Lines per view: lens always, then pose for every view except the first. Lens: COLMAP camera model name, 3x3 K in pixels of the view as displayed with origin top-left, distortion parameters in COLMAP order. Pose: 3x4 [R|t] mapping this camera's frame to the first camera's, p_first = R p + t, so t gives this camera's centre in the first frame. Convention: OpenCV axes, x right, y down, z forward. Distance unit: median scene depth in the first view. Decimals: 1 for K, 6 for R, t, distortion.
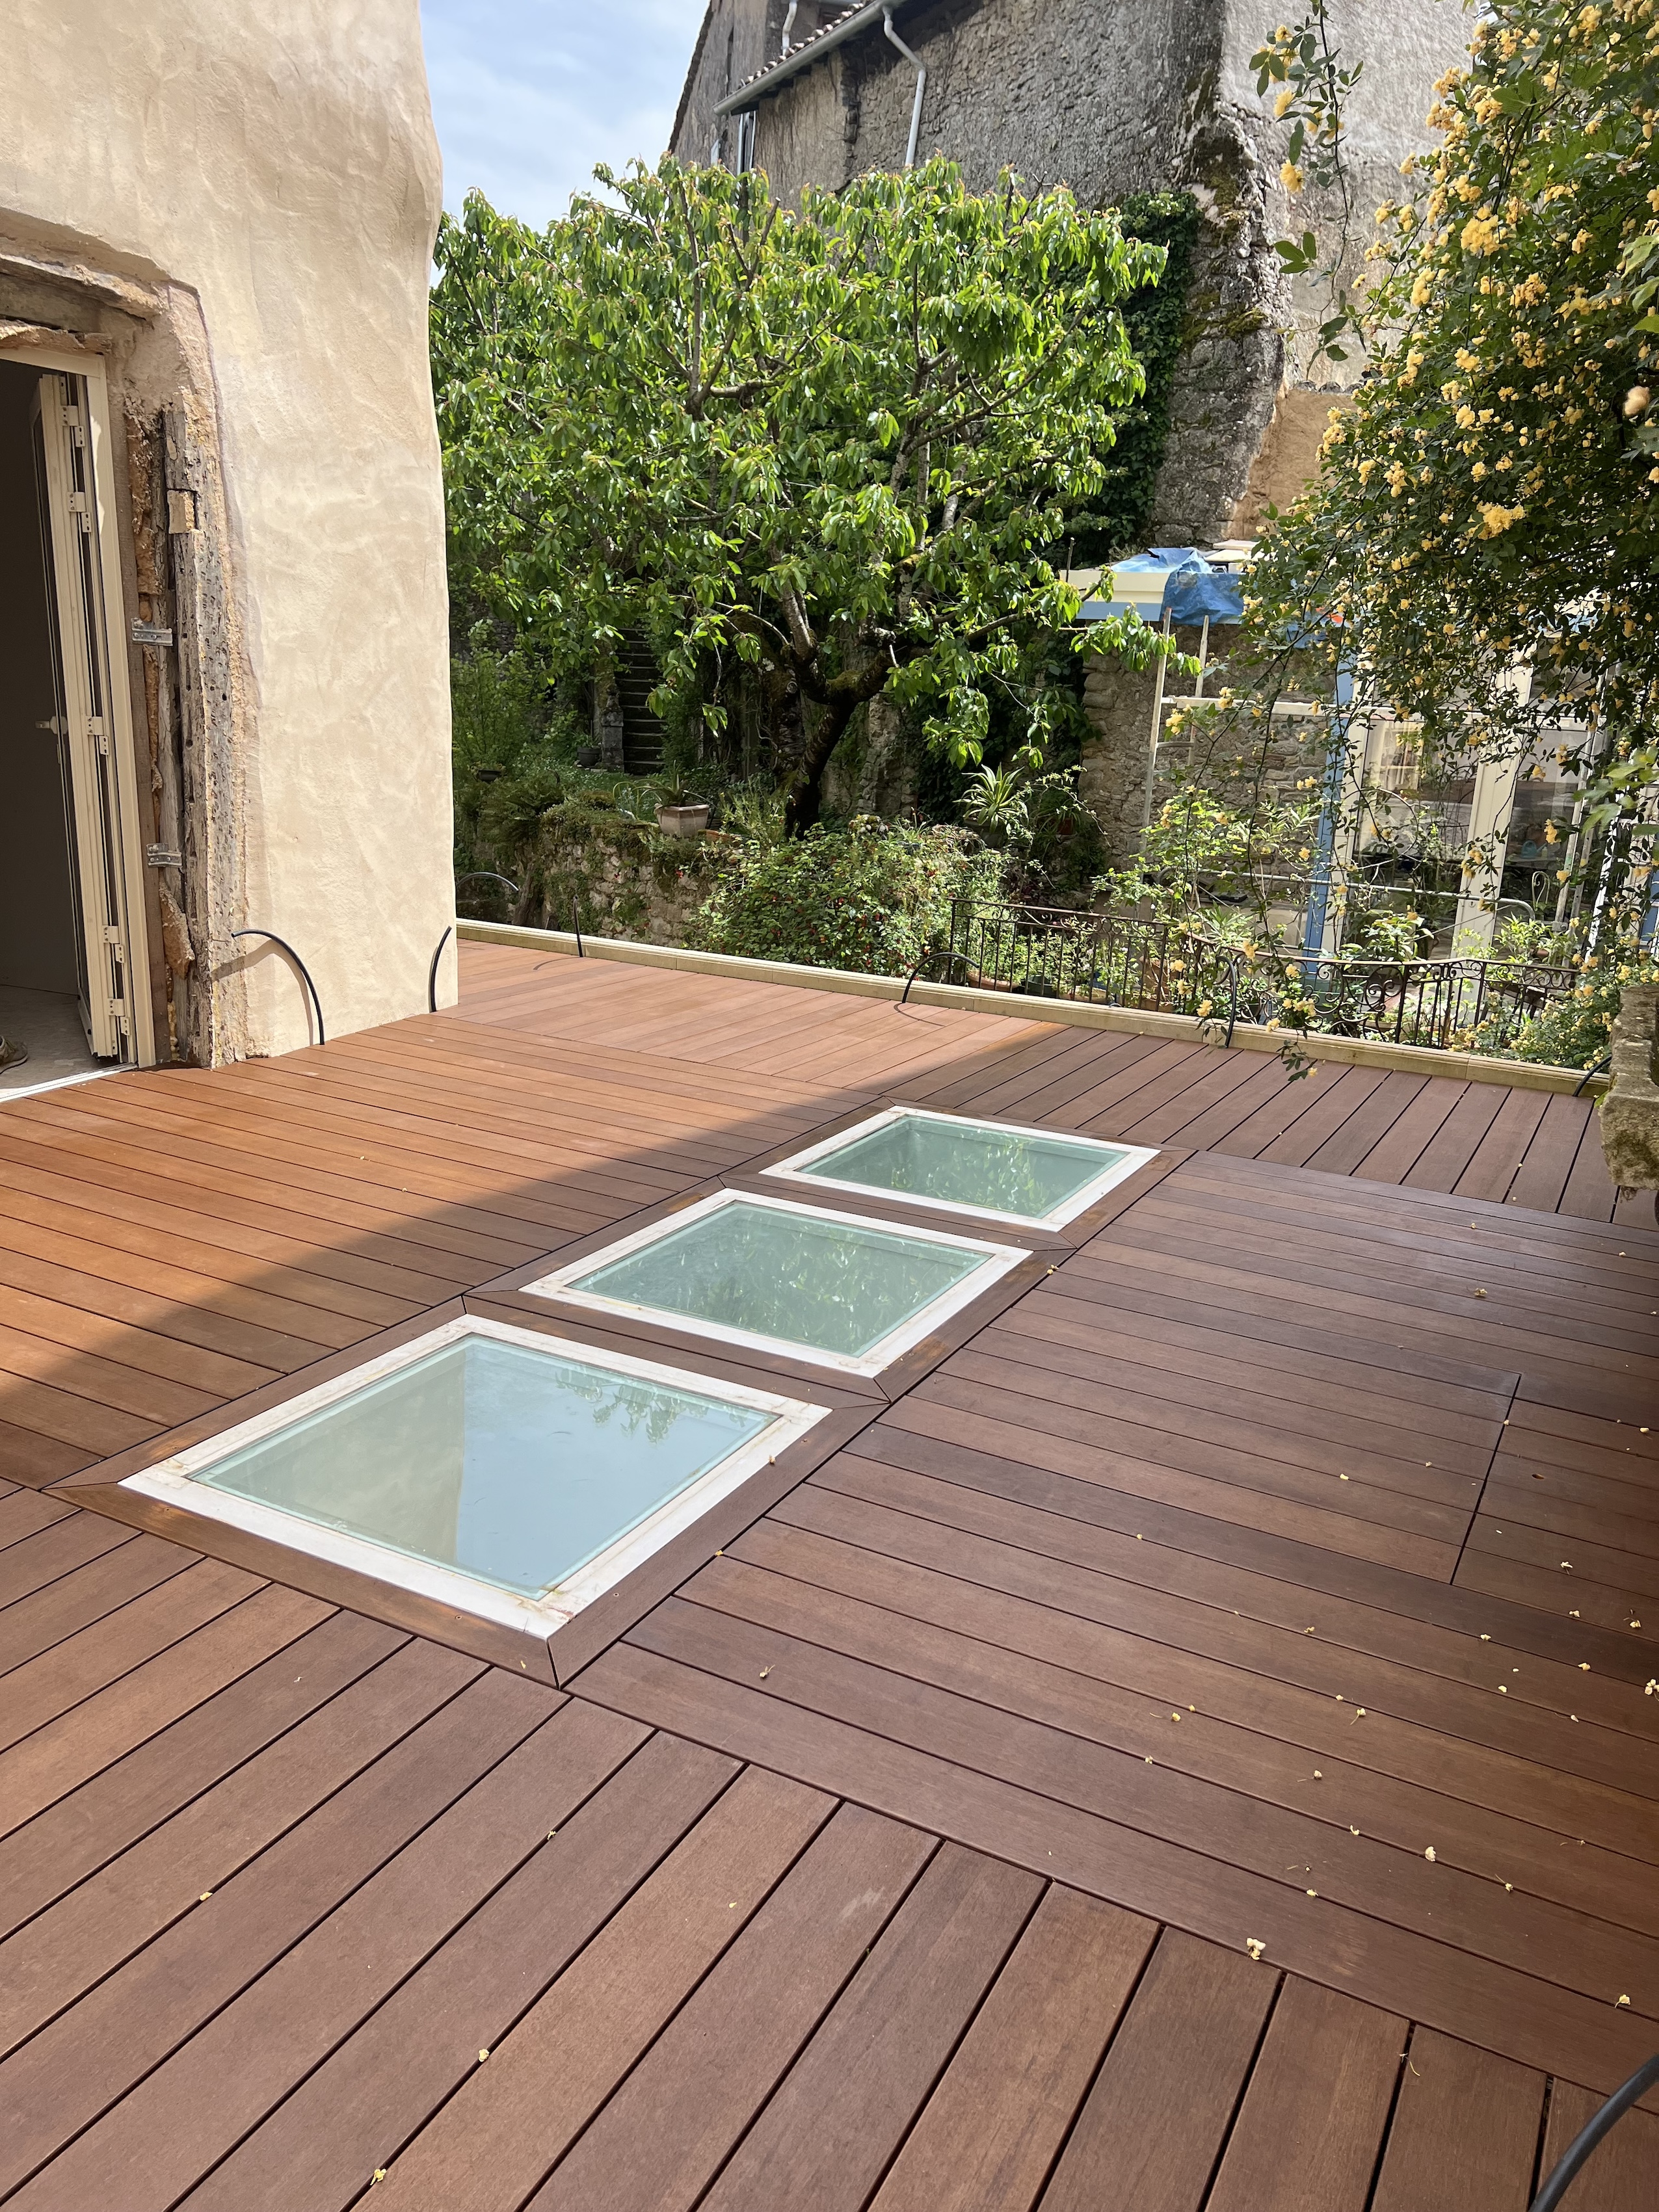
lens RADIAL K [[1658.5, 0, 829.5], [0, 1658.5, 1106.0], [0, 0, 1]] dist [0.078747, -0.102734]
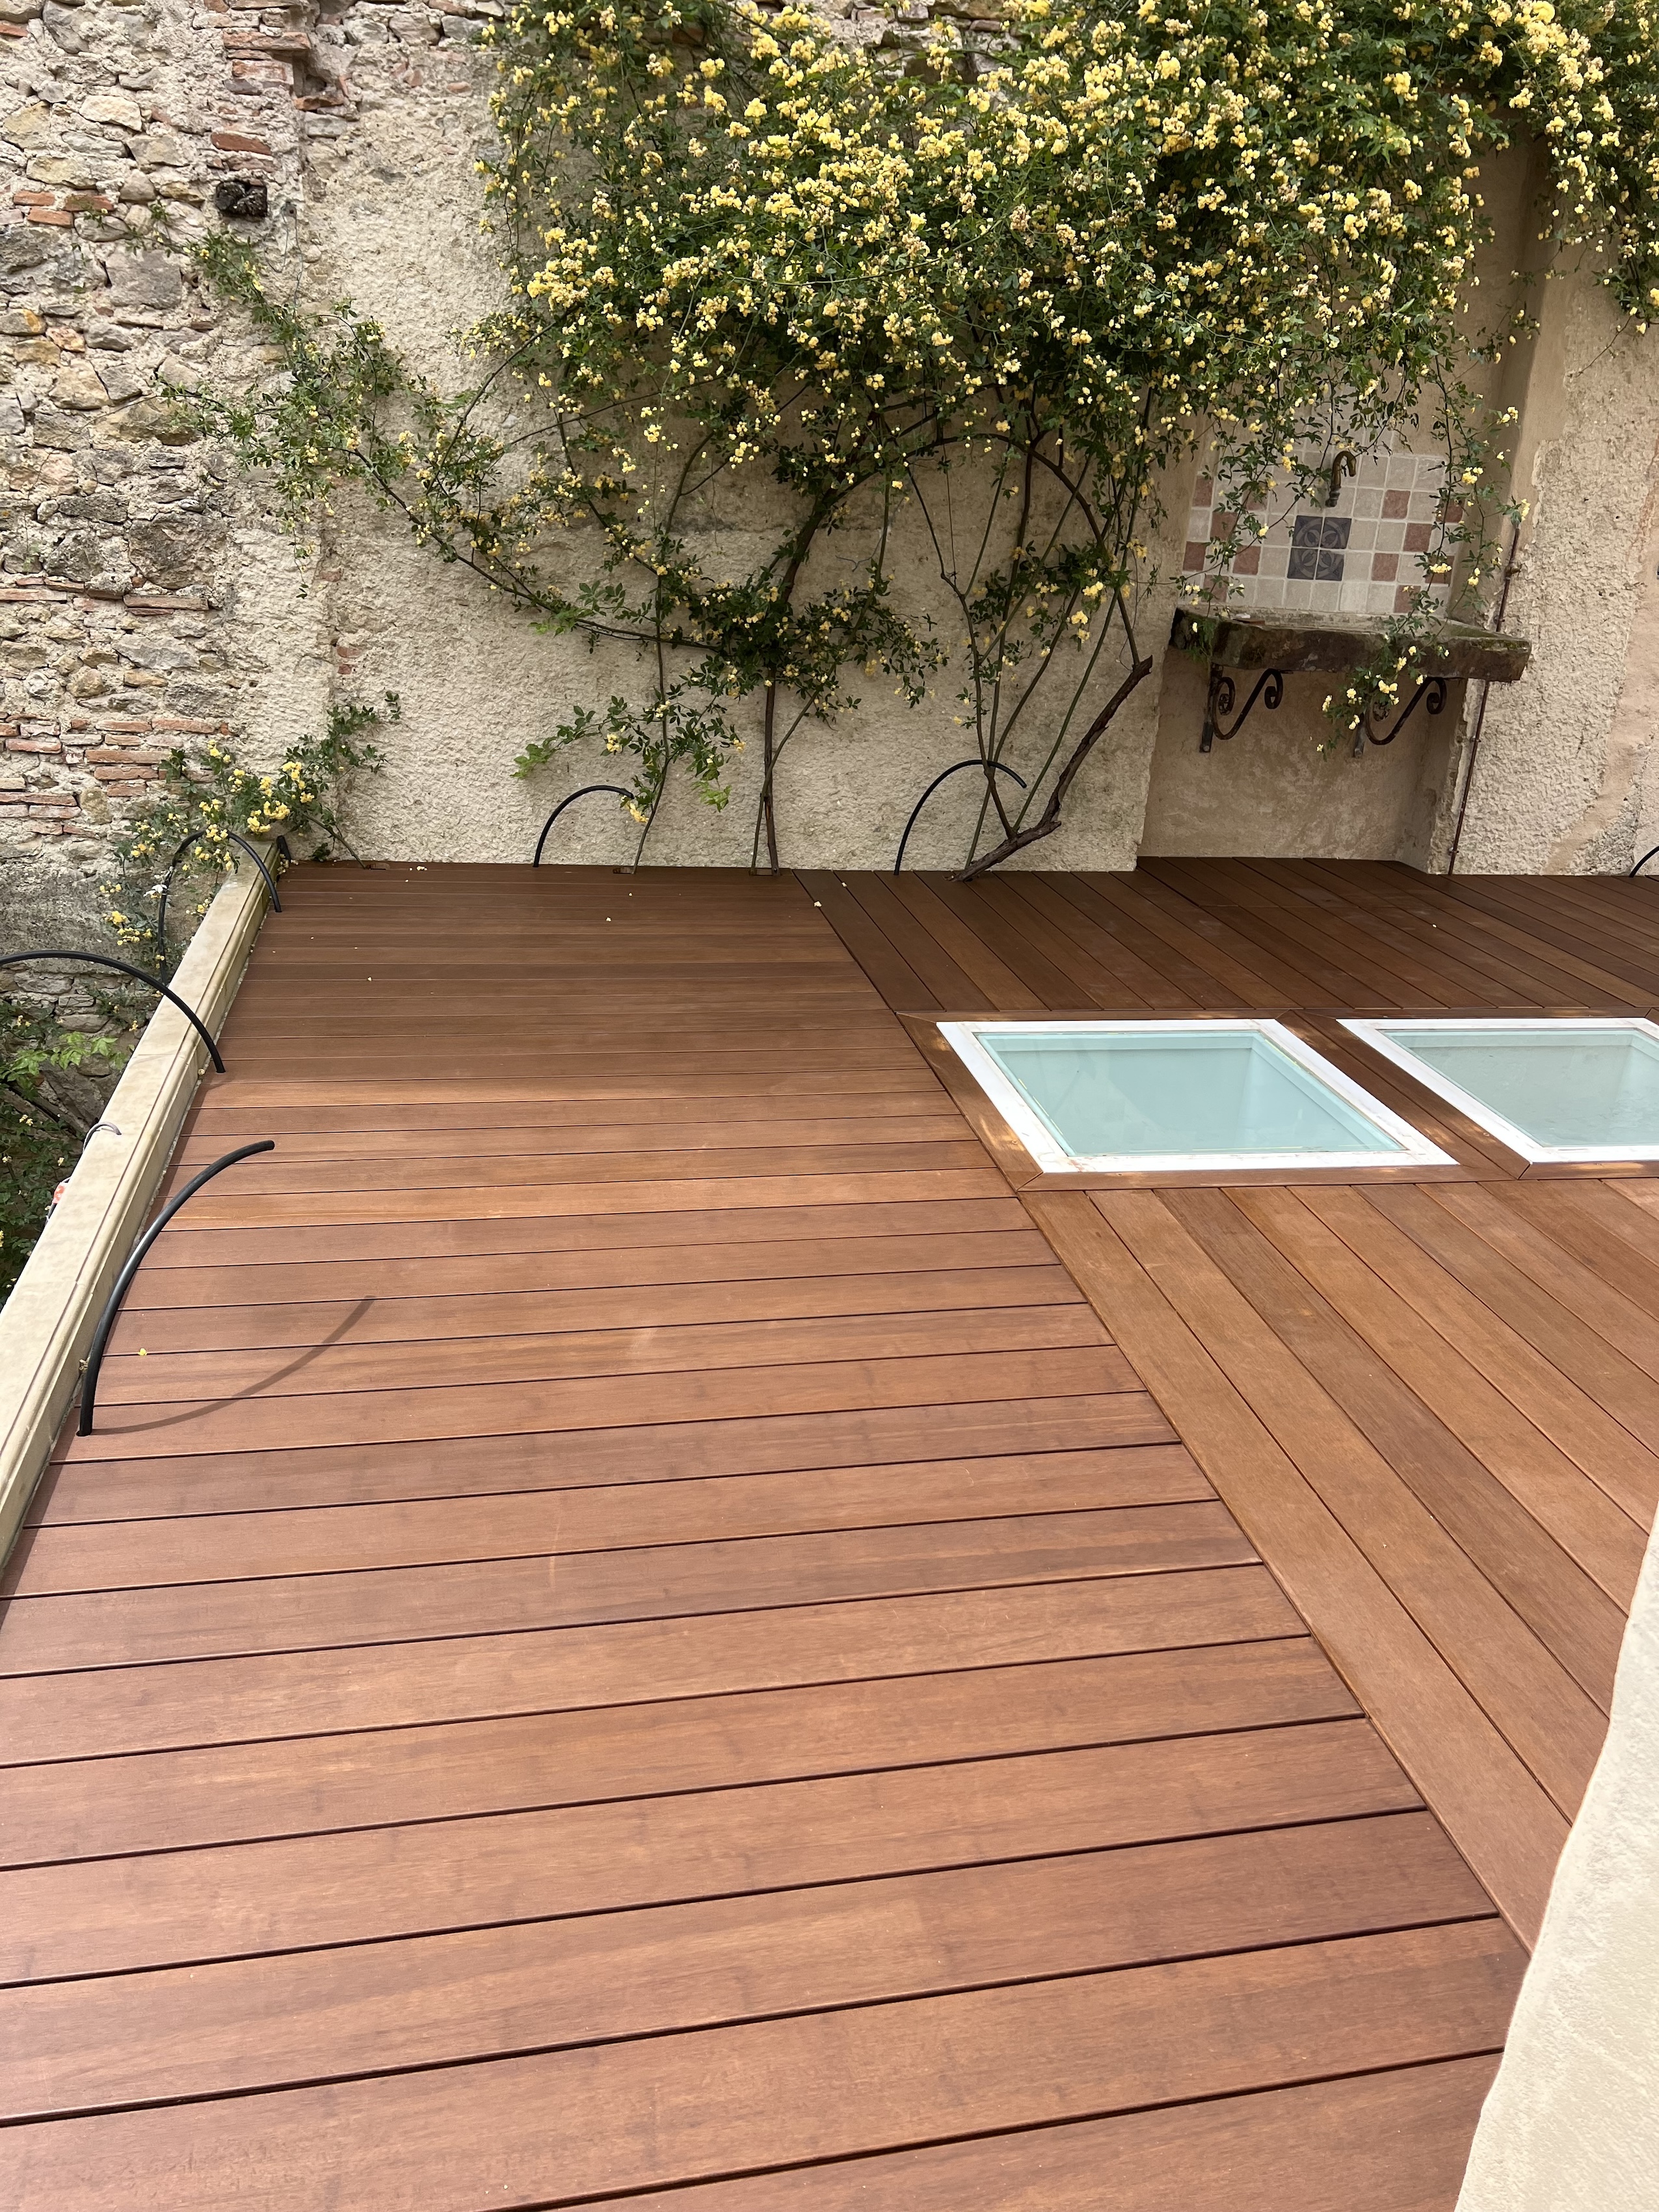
lens RADIAL K [[1658.5, 0, 829.5], [0, 1658.5, 1106.0], [0, 0, 1]] dist [0.078747, -0.102734]
pose [[-0.621718, -0.367399, 0.691726, -0.357729], [0.112063, 0.832347, 0.542808, -0.398627], [-0.775183, 0.414990, -0.476313, 1.488421]]
